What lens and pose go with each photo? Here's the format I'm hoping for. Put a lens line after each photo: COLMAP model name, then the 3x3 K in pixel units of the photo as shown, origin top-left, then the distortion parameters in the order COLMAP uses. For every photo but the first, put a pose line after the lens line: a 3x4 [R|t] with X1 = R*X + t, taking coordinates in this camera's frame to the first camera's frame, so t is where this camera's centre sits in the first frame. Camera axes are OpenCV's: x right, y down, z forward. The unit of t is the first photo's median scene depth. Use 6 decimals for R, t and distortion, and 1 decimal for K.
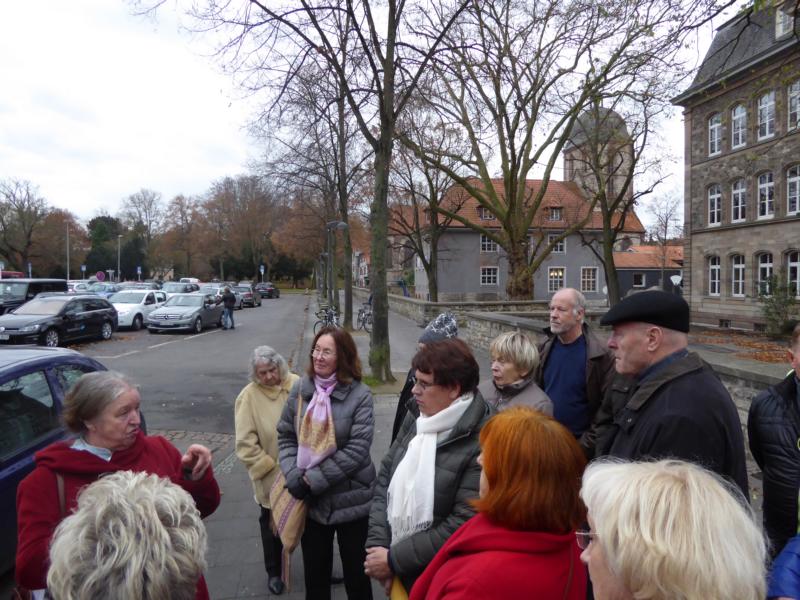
lens RADIAL K [[552.4, 0, 399.8], [0, 552.4, 297.3], [0, 0, 1]] dist [-0.004111, -0.001151]
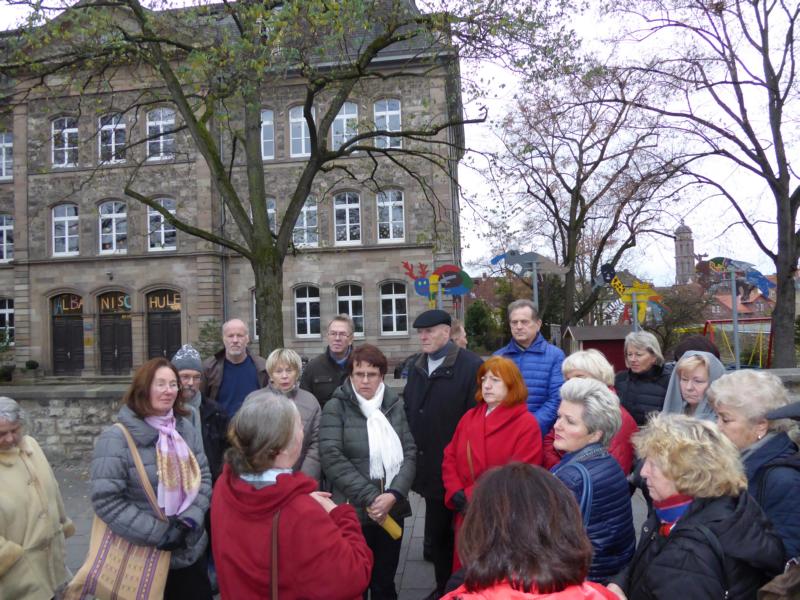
lens RADIAL K [[552.4, 0, 400.3], [0, 552.4, 301.0], [0, 0, 1]] dist [-0.004111, -0.001151]
pose [[0.330962, 0.017621, 0.943480, -0.110919], [0.055672, 0.997720, -0.038163, -0.016084], [-0.942001, 0.065156, 0.329226, 0.594614]]
